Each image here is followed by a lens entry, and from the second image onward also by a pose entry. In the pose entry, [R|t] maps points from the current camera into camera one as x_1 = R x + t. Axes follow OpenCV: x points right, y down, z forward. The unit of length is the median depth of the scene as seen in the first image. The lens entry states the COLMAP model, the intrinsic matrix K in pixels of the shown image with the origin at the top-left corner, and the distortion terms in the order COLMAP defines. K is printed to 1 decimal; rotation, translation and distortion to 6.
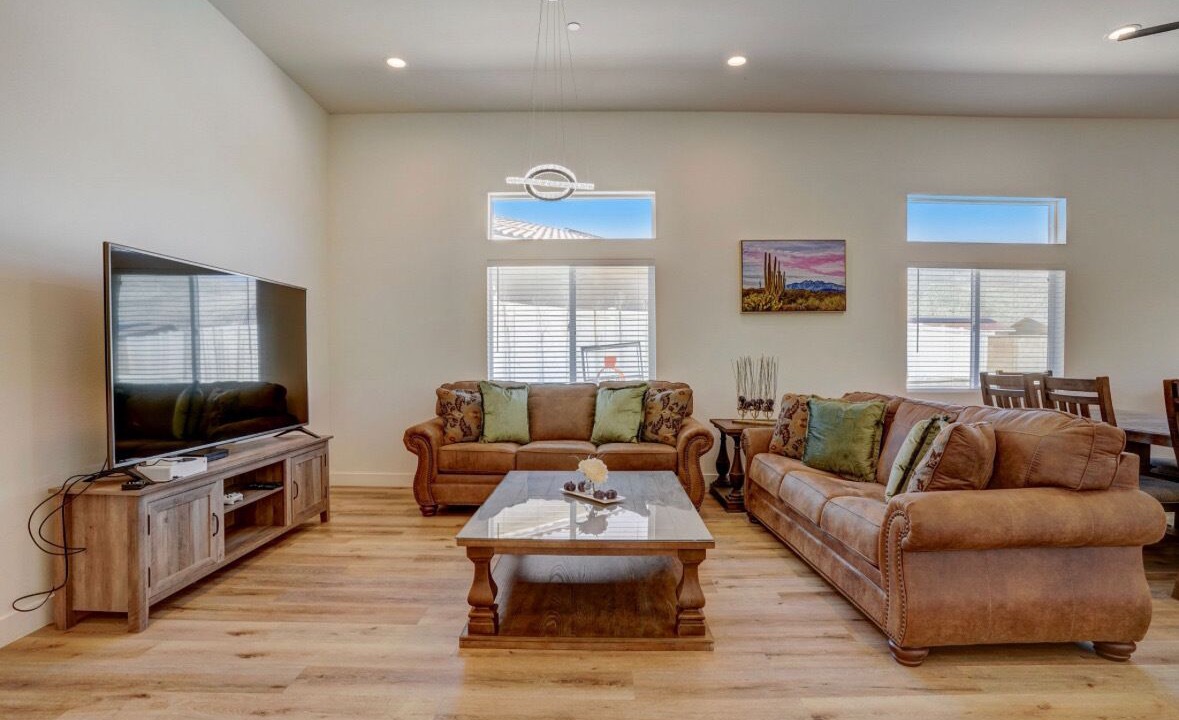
lens RADIAL K [[587.3, 0, 589.5], [0, 587.3, 360.0], [0, 0, 1]] dist [-0.038626, 0.001474]
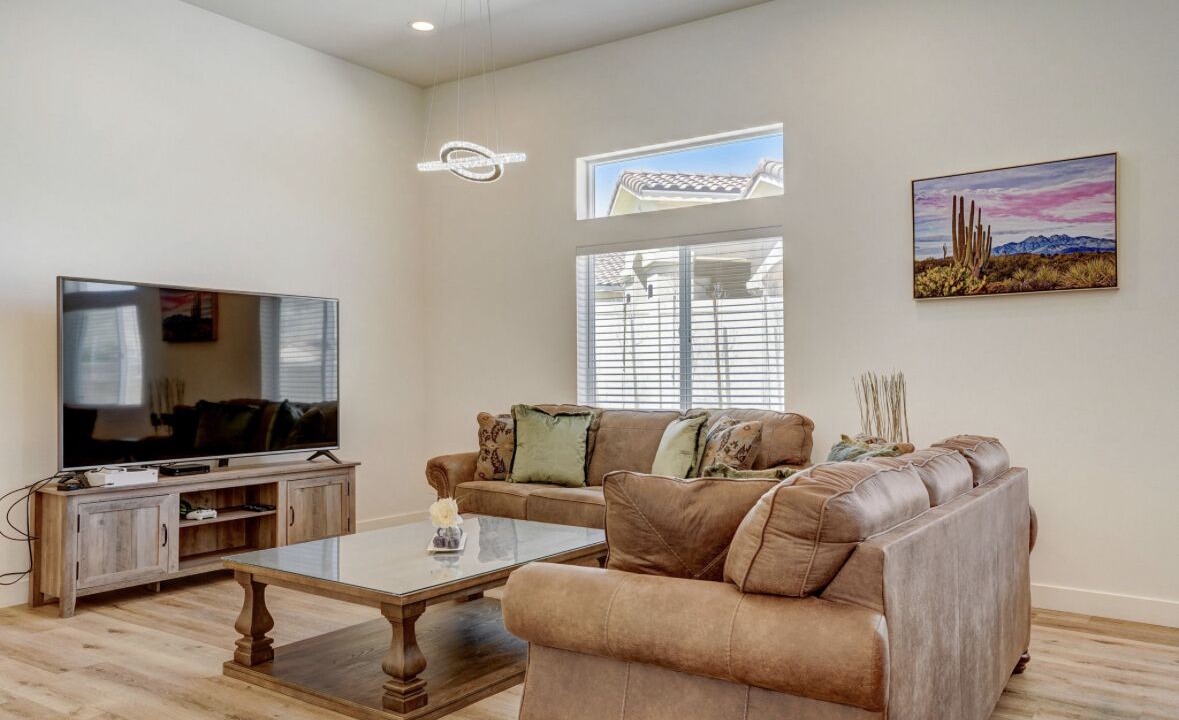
lens RADIAL K [[901.1, 0, 588.4], [0, 901.1, 375.2], [0, 0, 1]] dist [0.036390, 0.000698]
pose [[0.824293, -0.000611, -0.566163, 0.590041], [-0.001188, 0.999995, -0.002809, -0.000736], [0.566162, 0.002988, 0.824288, 0.047305]]
